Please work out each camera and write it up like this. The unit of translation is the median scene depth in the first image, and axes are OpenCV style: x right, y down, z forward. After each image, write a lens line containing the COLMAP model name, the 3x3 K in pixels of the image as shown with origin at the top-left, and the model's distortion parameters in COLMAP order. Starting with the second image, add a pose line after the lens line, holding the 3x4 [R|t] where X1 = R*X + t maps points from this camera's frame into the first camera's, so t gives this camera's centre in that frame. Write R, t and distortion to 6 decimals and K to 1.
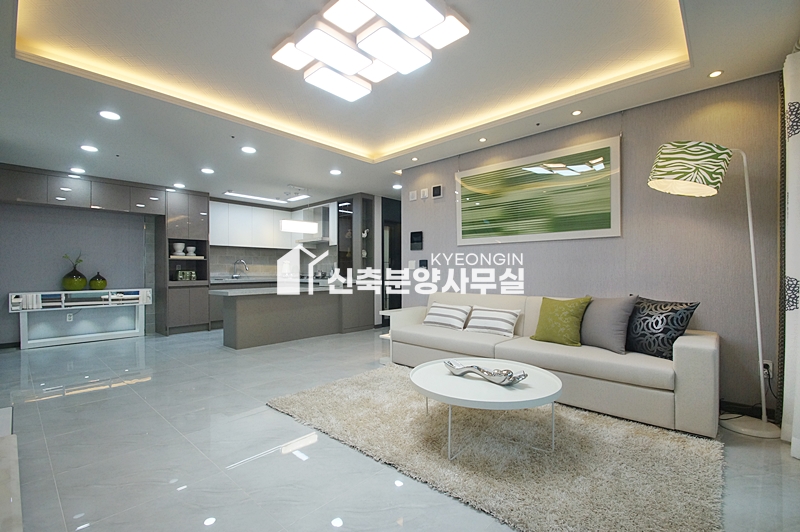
lens RADIAL K [[354.2, 0, 400.1], [0, 354.2, 270.0], [0, 0, 1]] dist [-0.001293, -0.000174]
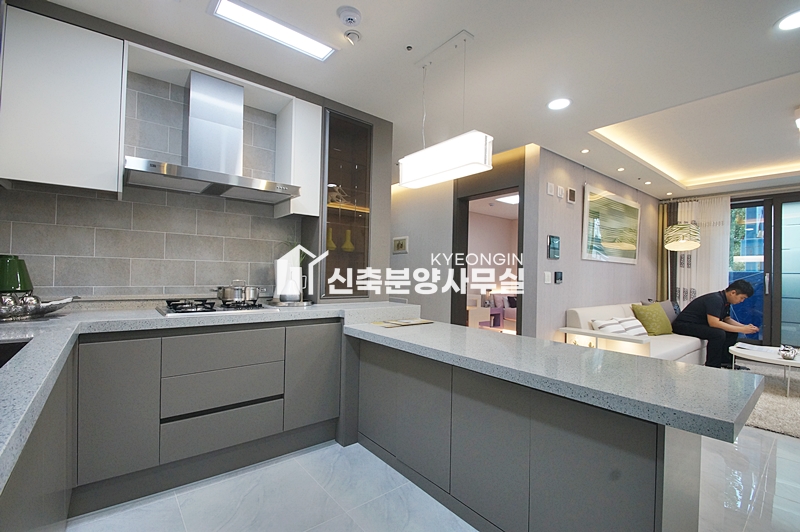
lens RADIAL K [[354.2, 0, 400.1], [0, 354.2, 270.0], [0, 0, 1]] dist [-0.001293, -0.000174]
pose [[0.147217, 0.012821, 0.989021, -0.658072], [-0.025778, 0.999626, -0.009121, -0.012767], [-0.988768, -0.024152, 0.147492, 1.016041]]
